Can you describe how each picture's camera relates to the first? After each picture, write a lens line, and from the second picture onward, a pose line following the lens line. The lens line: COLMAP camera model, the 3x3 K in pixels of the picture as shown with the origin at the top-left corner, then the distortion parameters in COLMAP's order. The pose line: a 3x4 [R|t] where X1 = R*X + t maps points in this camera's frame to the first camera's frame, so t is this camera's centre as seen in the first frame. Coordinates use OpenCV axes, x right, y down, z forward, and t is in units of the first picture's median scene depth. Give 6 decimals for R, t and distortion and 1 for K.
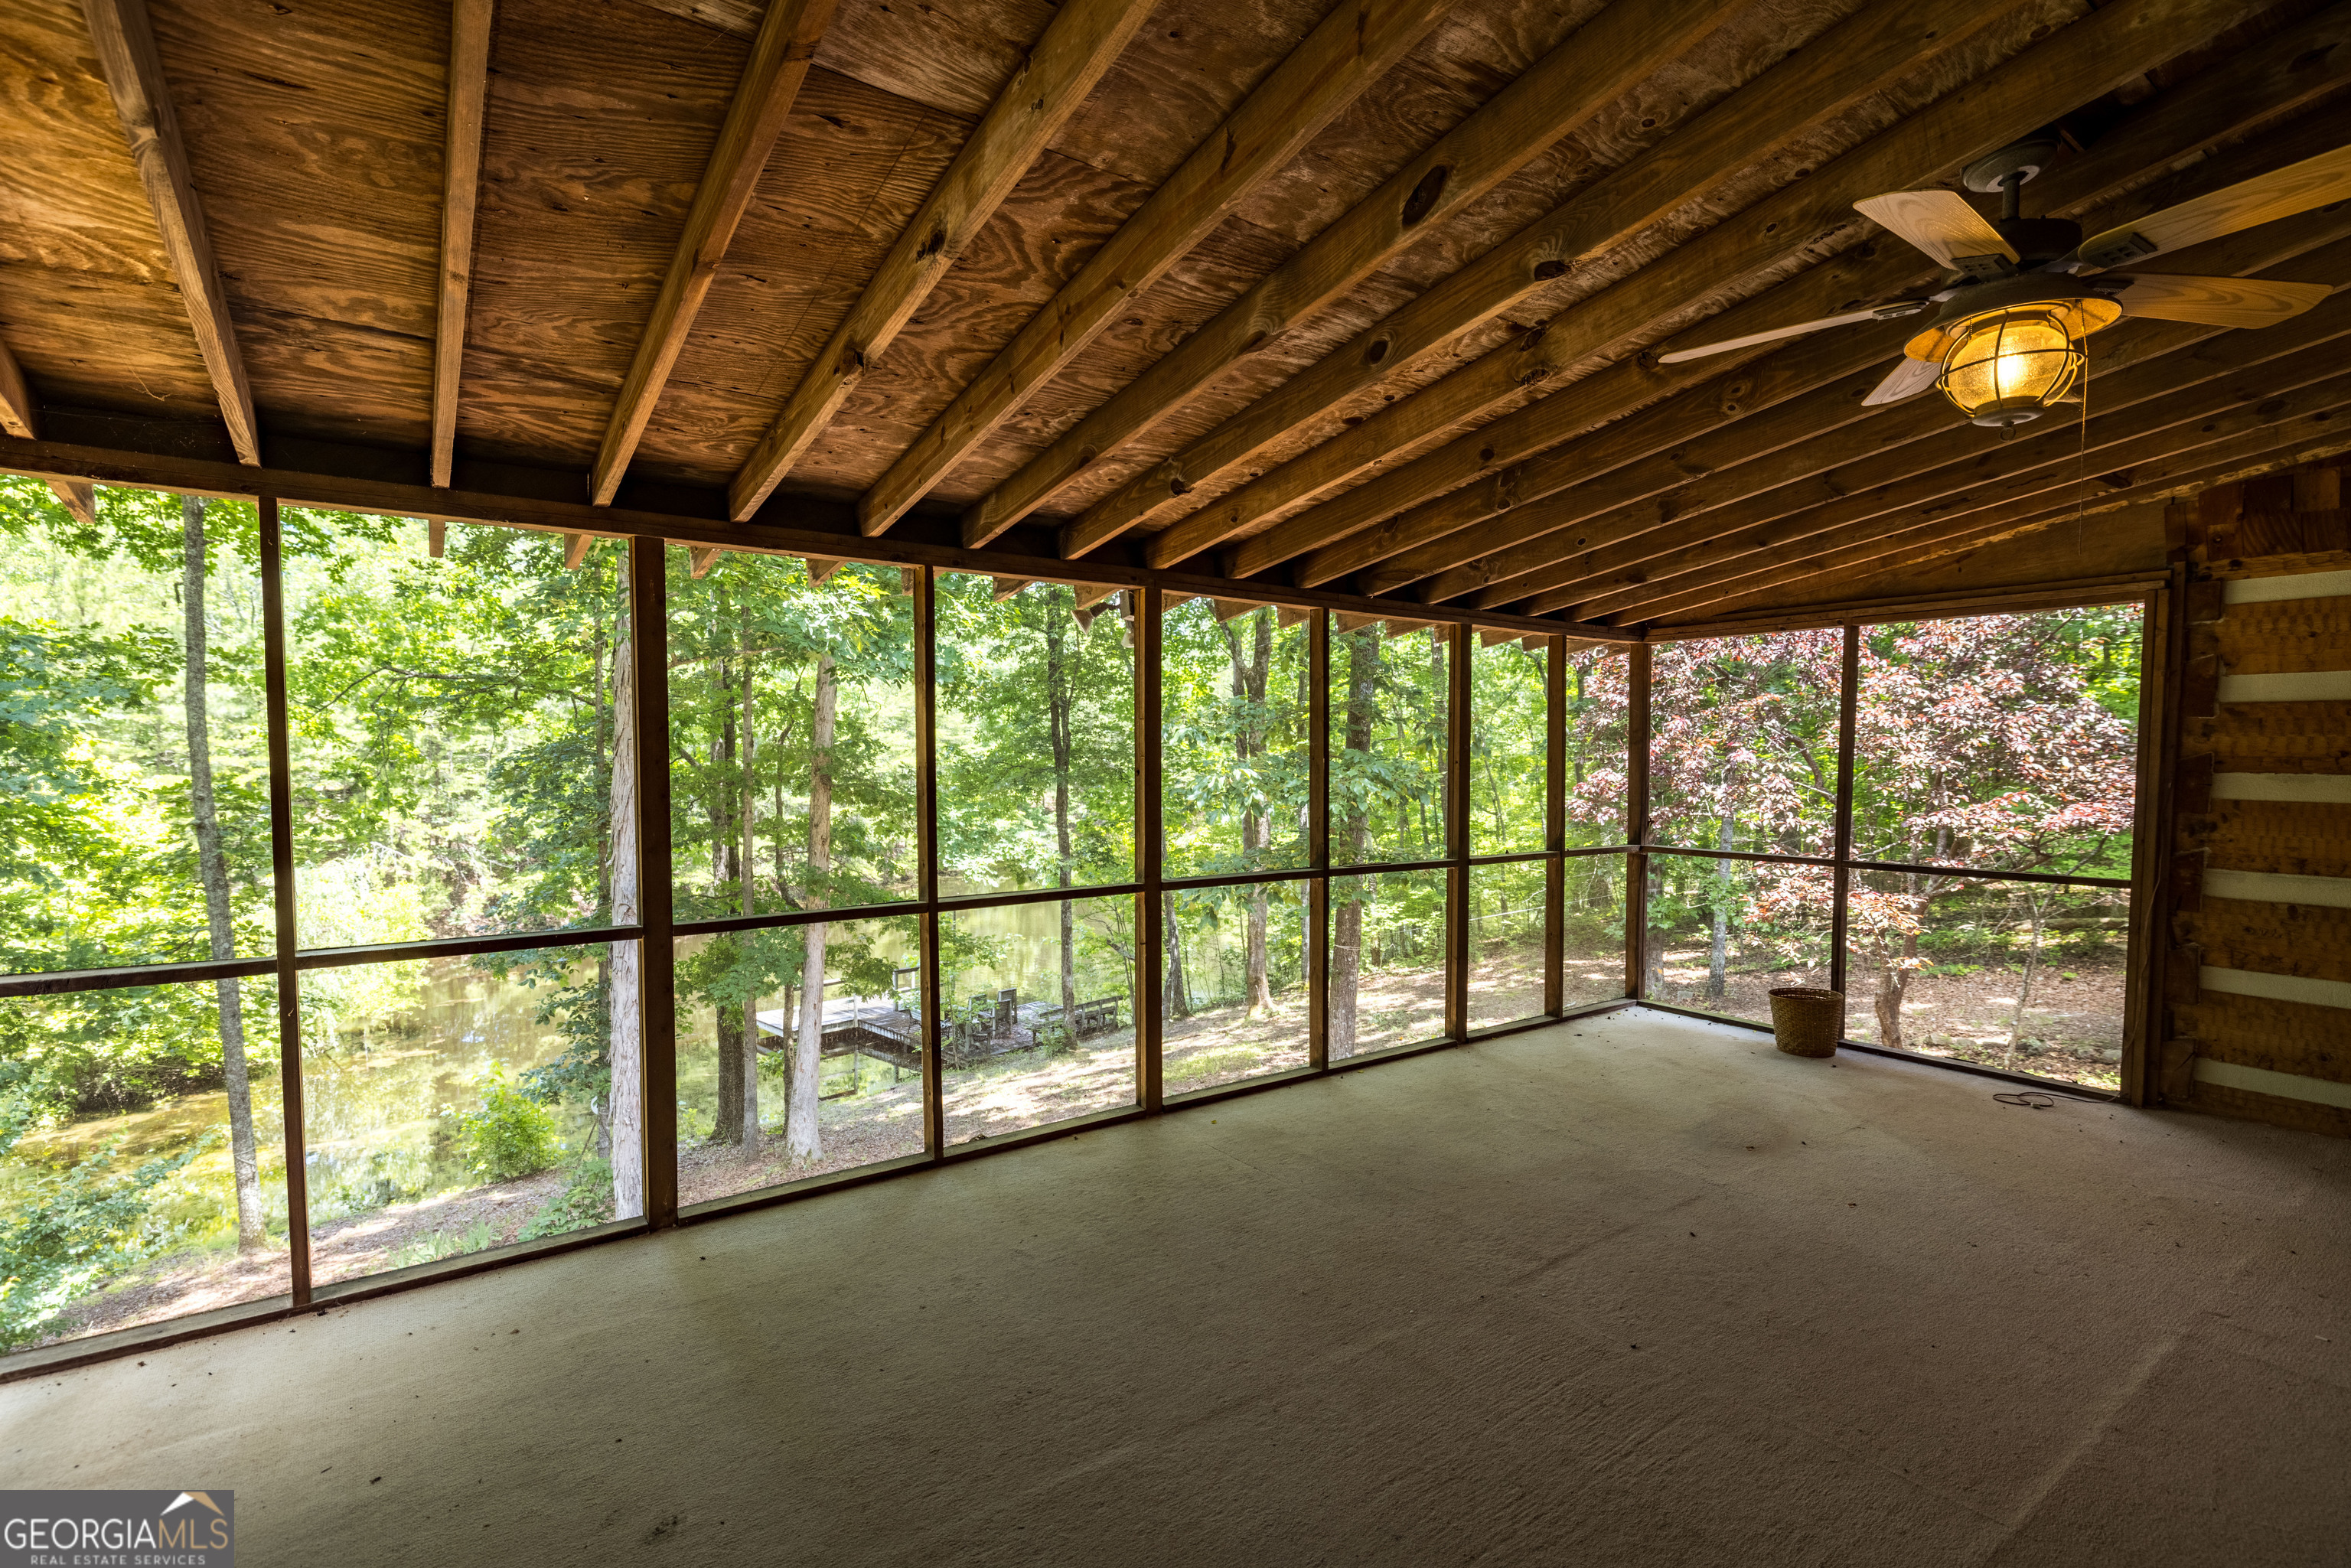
lens RADIAL K [[1144.2, 0, 1177.6], [0, 1144.2, 785.8], [0, 0, 1]] dist [0.000695, 0.000059]
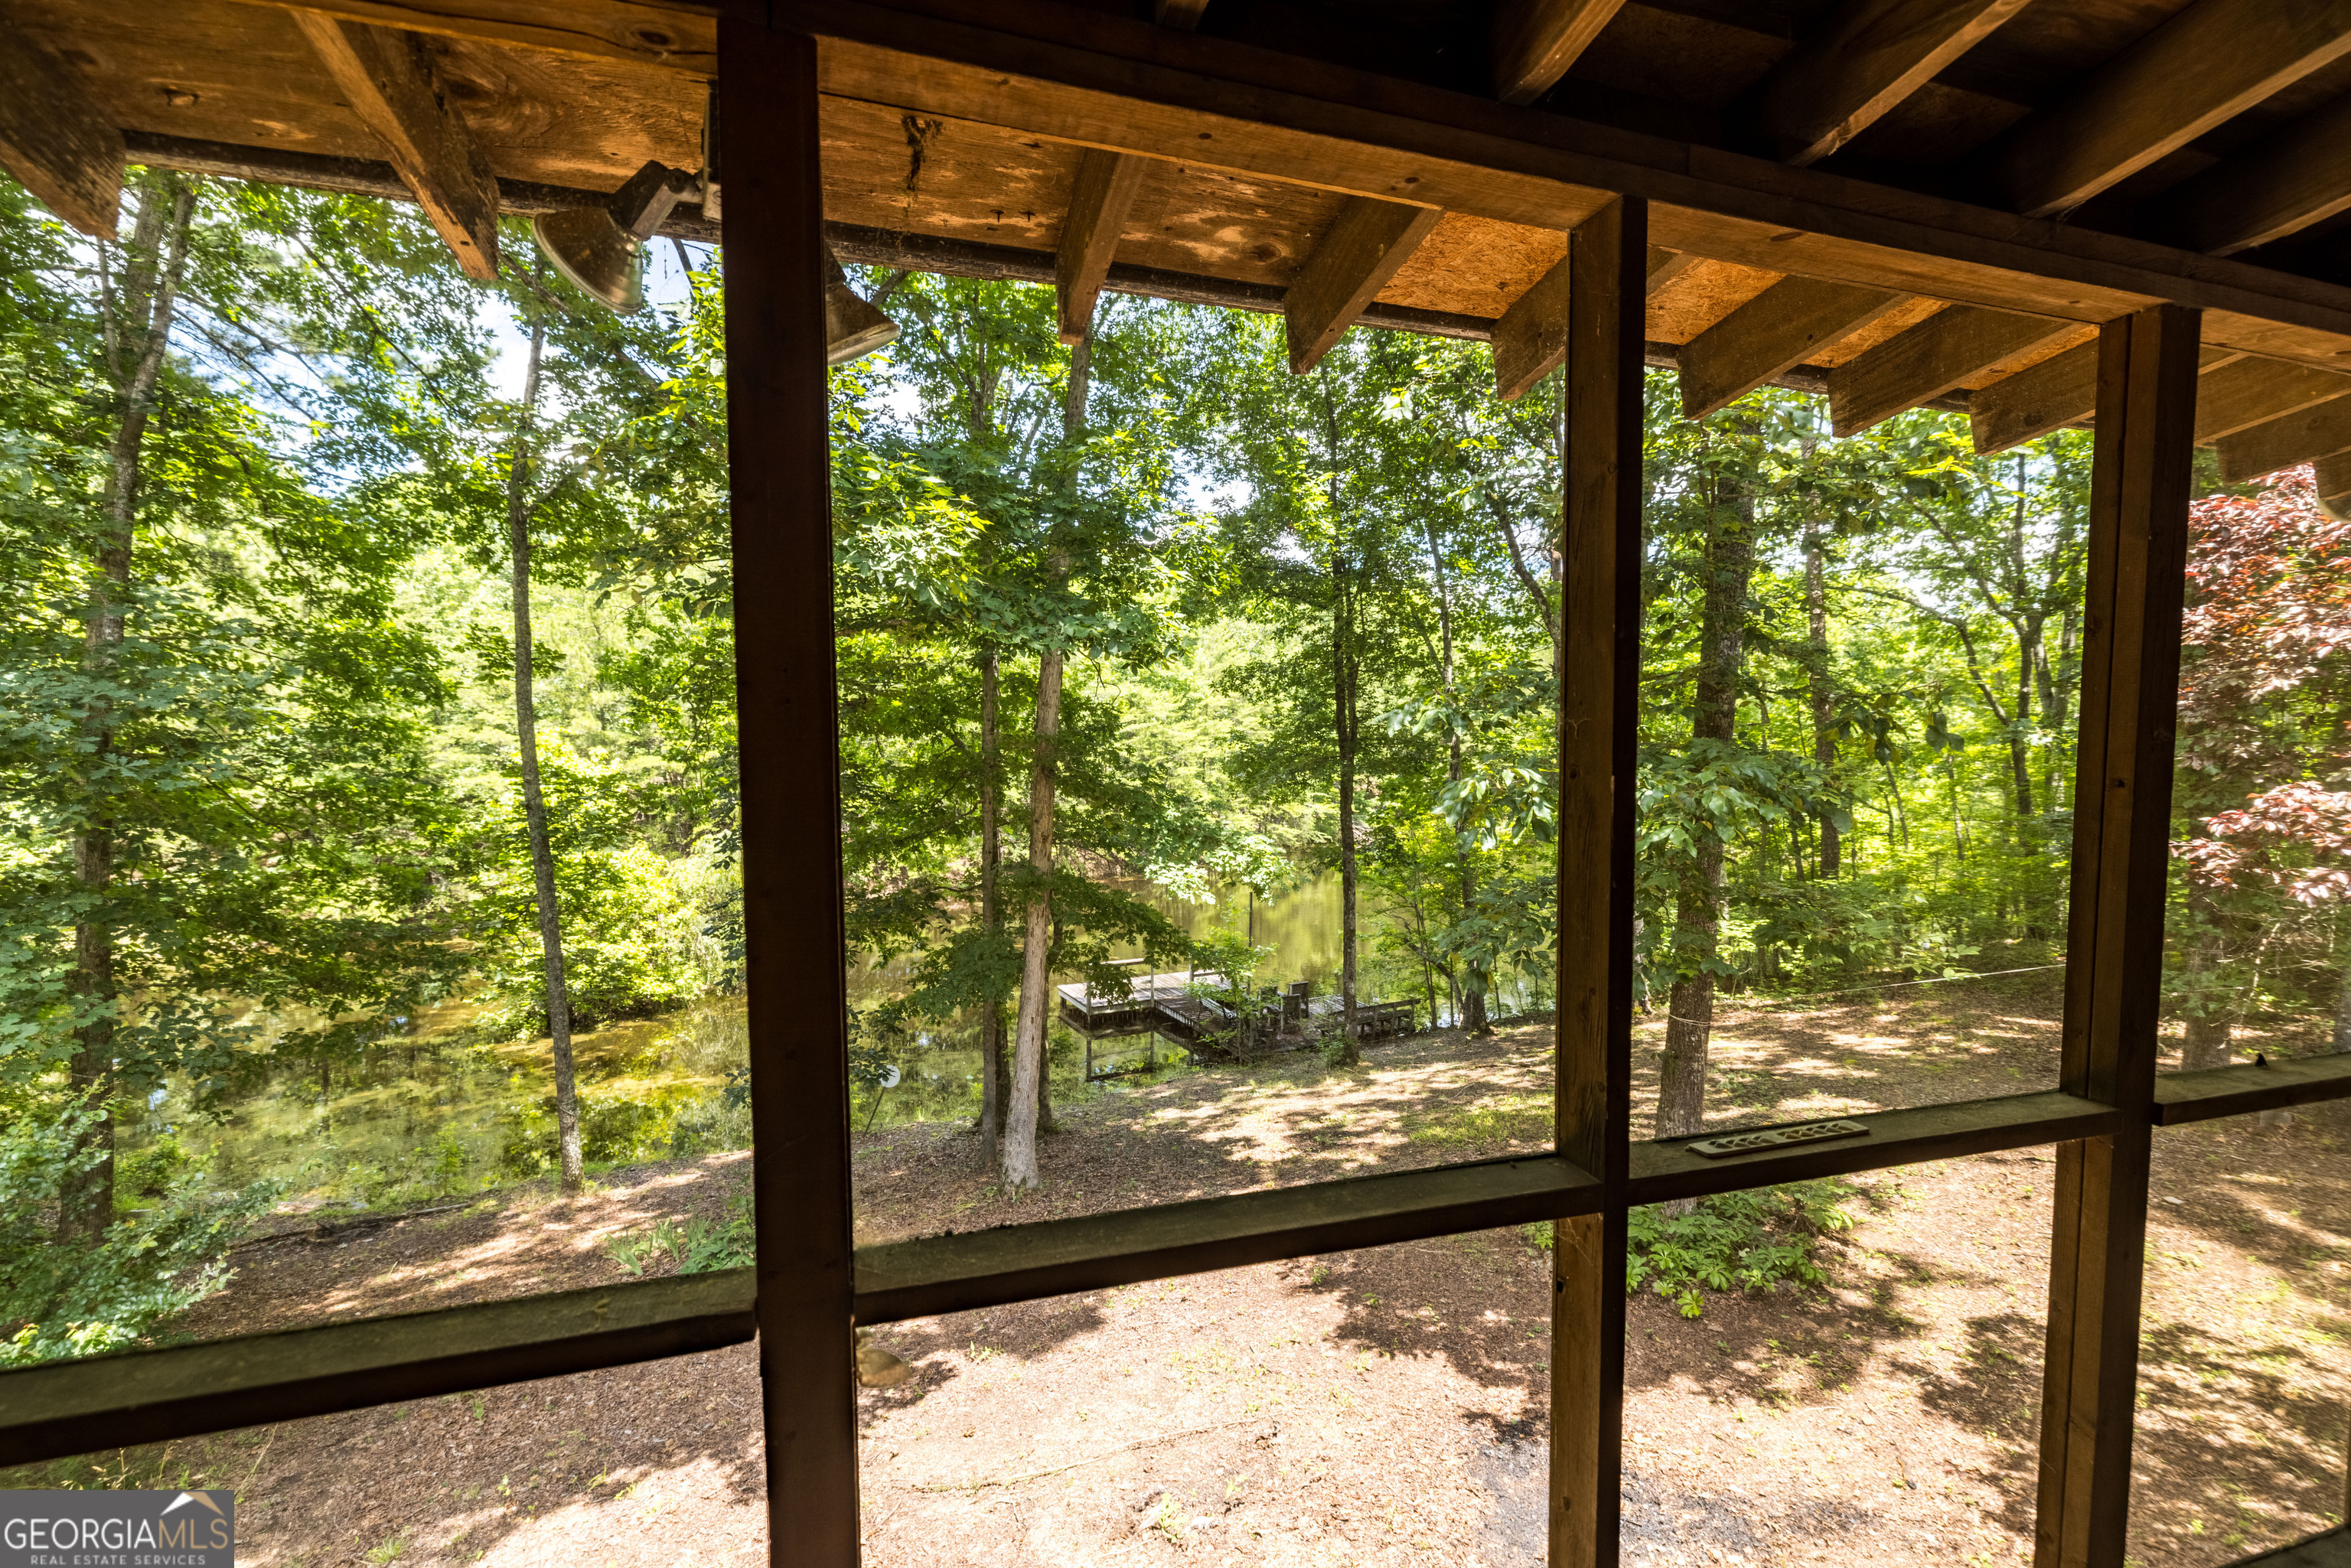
lens RADIAL K [[986.2, 0, 1169.0], [0, 986.2, 785.2], [0, 0, 1]] dist [0.003259, 0.000185]
pose [[0.942956, 0.016240, -0.332521, 0.032925], [-0.009836, 0.999732, 0.020933, -0.008854], [0.332772, -0.016468, 0.942863, 0.234150]]
